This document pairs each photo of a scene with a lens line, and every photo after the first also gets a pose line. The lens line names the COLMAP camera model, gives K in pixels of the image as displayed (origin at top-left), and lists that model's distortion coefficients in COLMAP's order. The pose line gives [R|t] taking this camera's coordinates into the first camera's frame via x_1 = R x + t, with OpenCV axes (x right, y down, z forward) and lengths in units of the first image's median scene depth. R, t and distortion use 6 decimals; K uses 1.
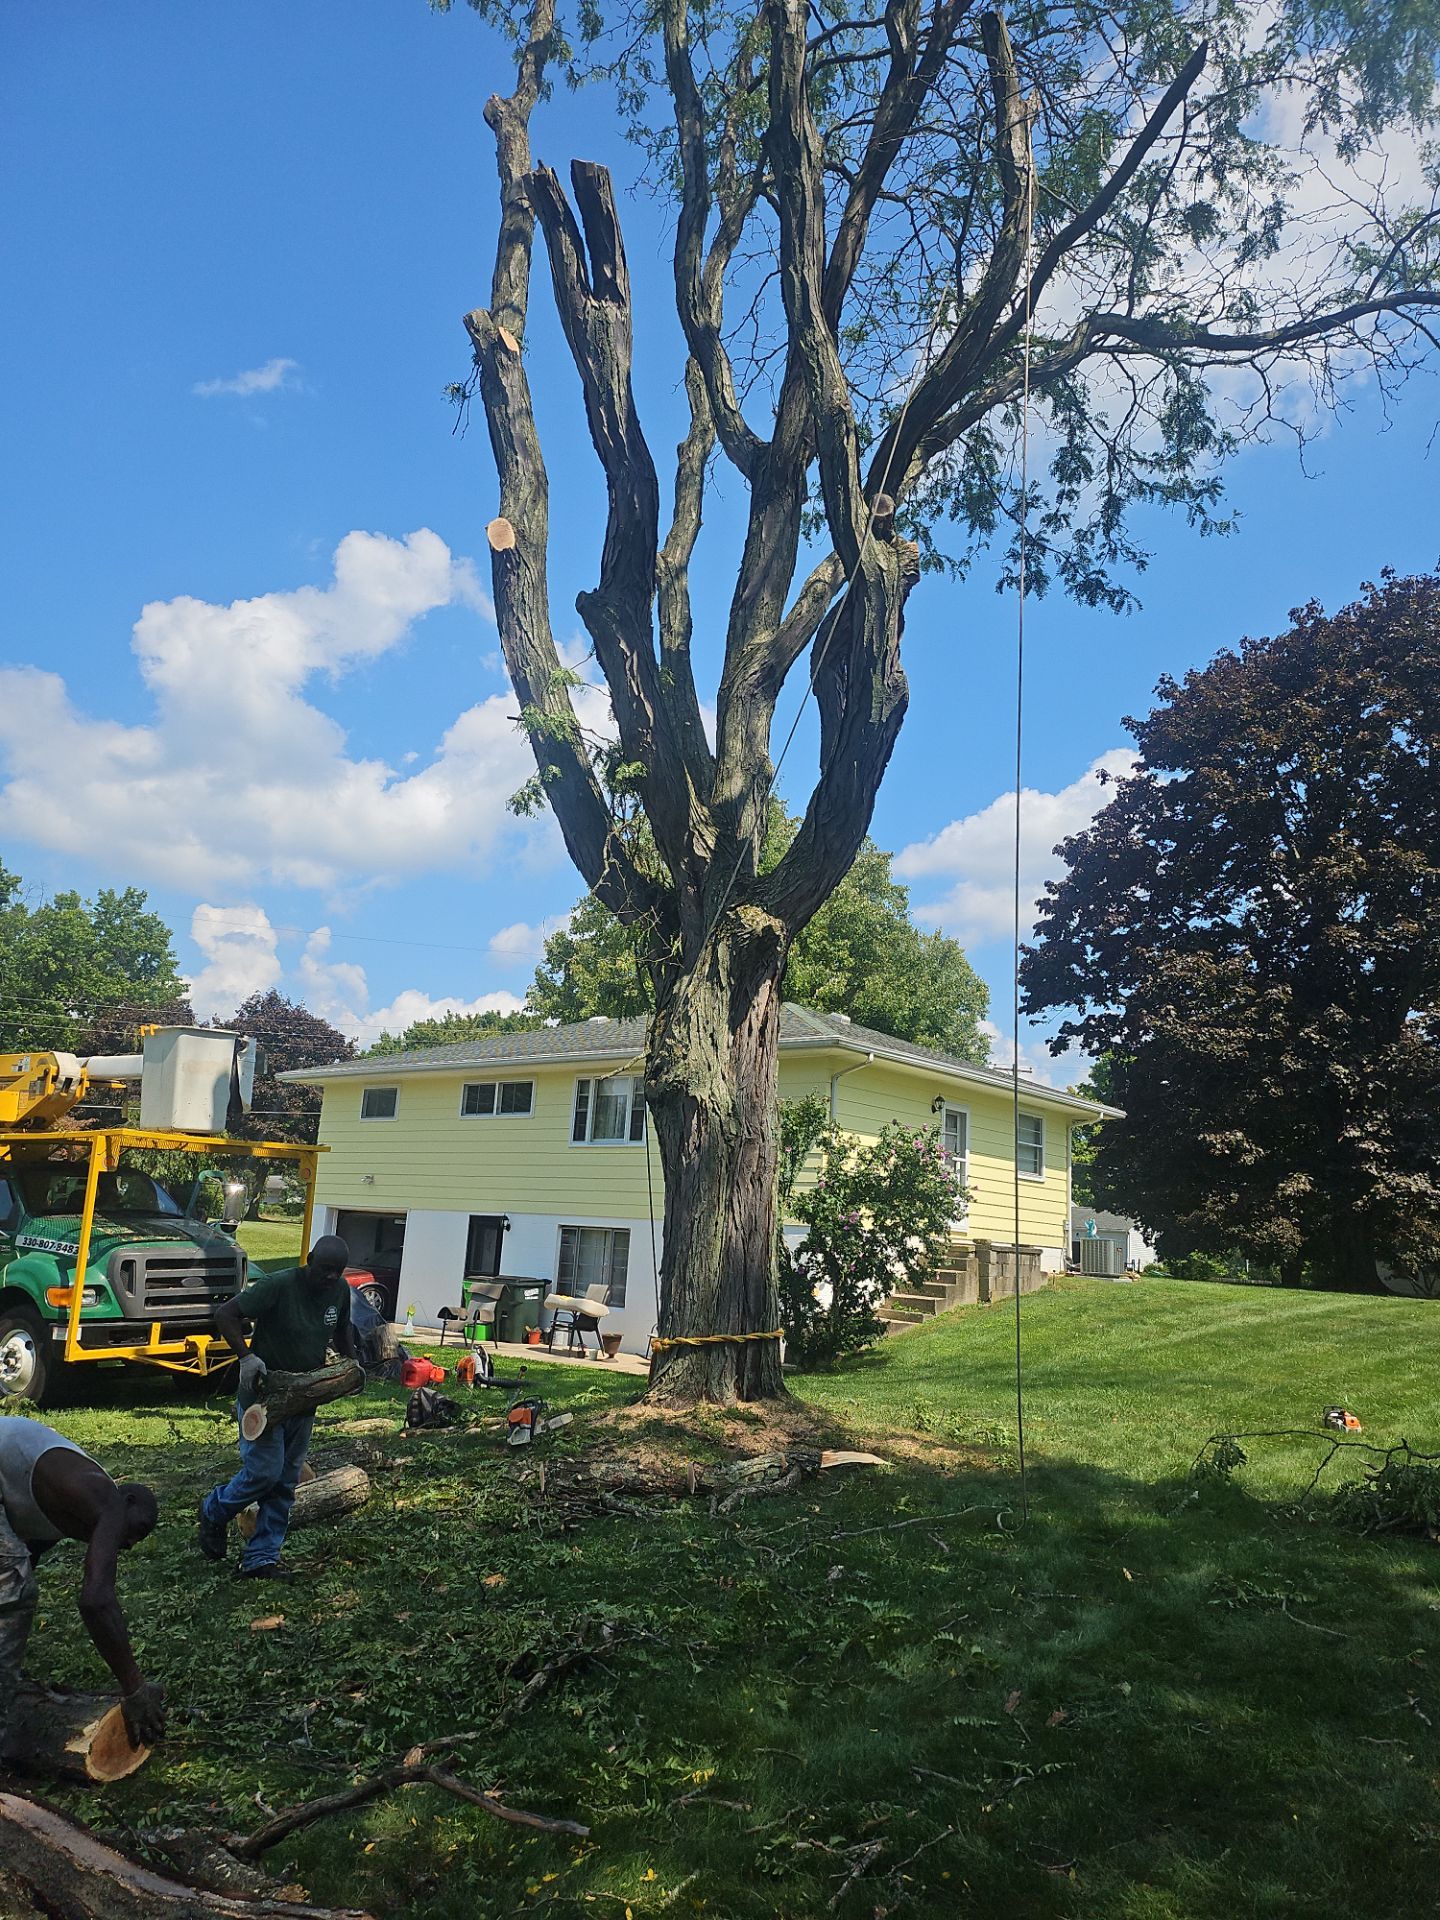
lens RADIAL K [[1335.4, 0, 723.8], [0, 1335.4, 969.3], [0, 0, 1]] dist [0.077673, -0.081946]
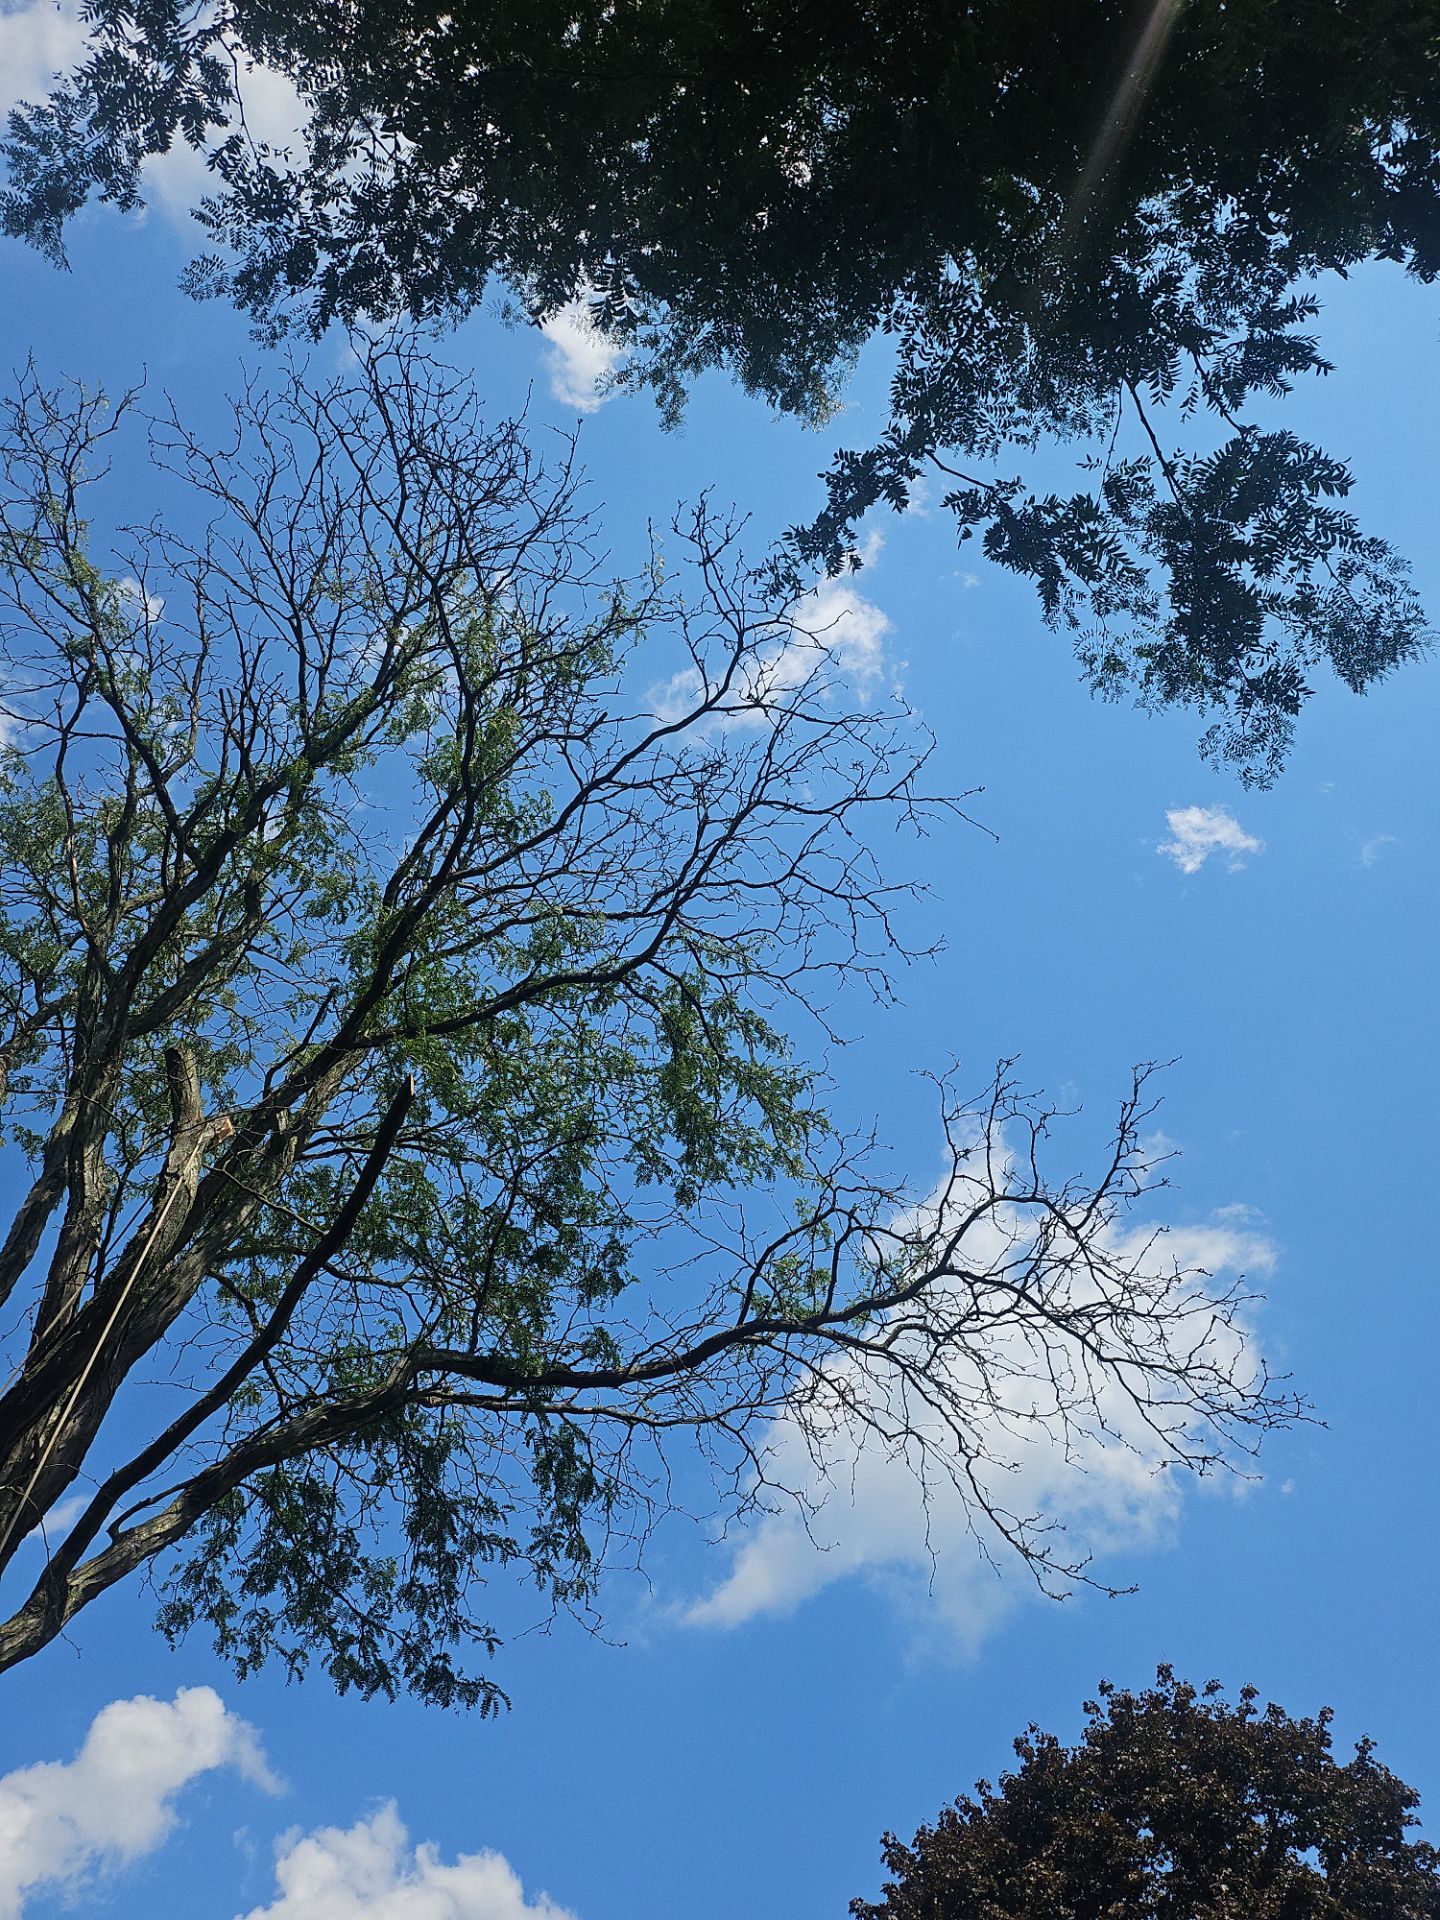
lens RADIAL K [[1335.4, 0, 729.4], [0, 1335.4, 969.8], [0, 0, 1]] dist [0.077673, -0.081946]
pose [[0.995553, 0.009414, 0.093727, 0.356176], [0.060796, 0.695801, -0.715657, -0.002034], [-0.071952, 0.718173, 0.692135, 0.162326]]
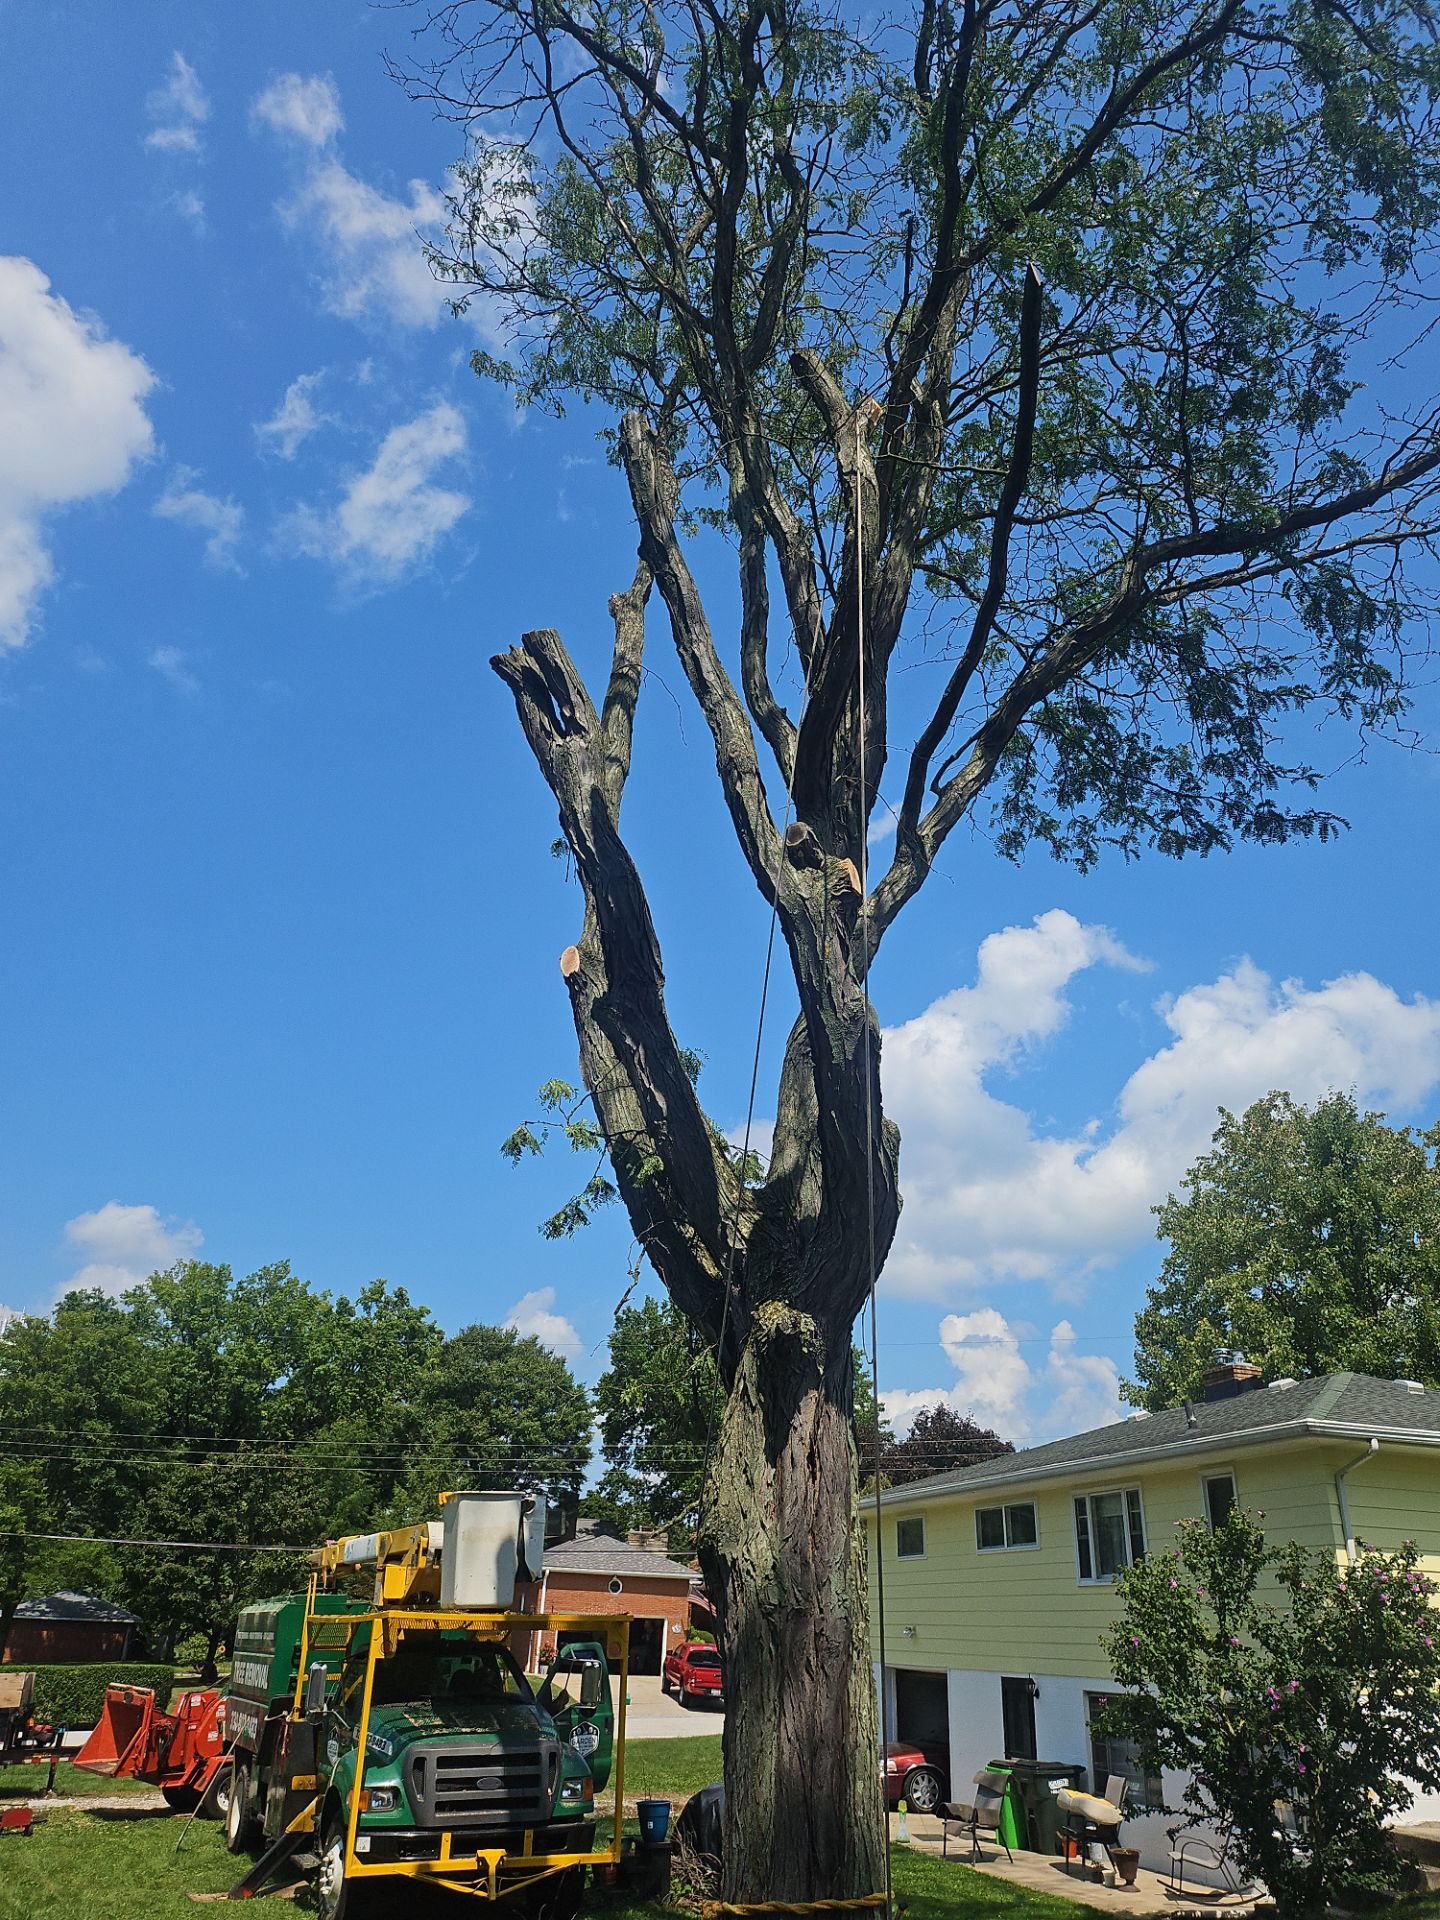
lens RADIAL K [[1335.4, 0, 728.0], [0, 1335.4, 944.1], [0, 0, 1]] dist [0.077673, -0.081946]
pose [[0.851814, -0.262310, -0.453439, 0.339866], [0.116931, 0.938968, -0.323522, 0.009173], [0.510628, 0.222559, 0.830498, 0.174593]]
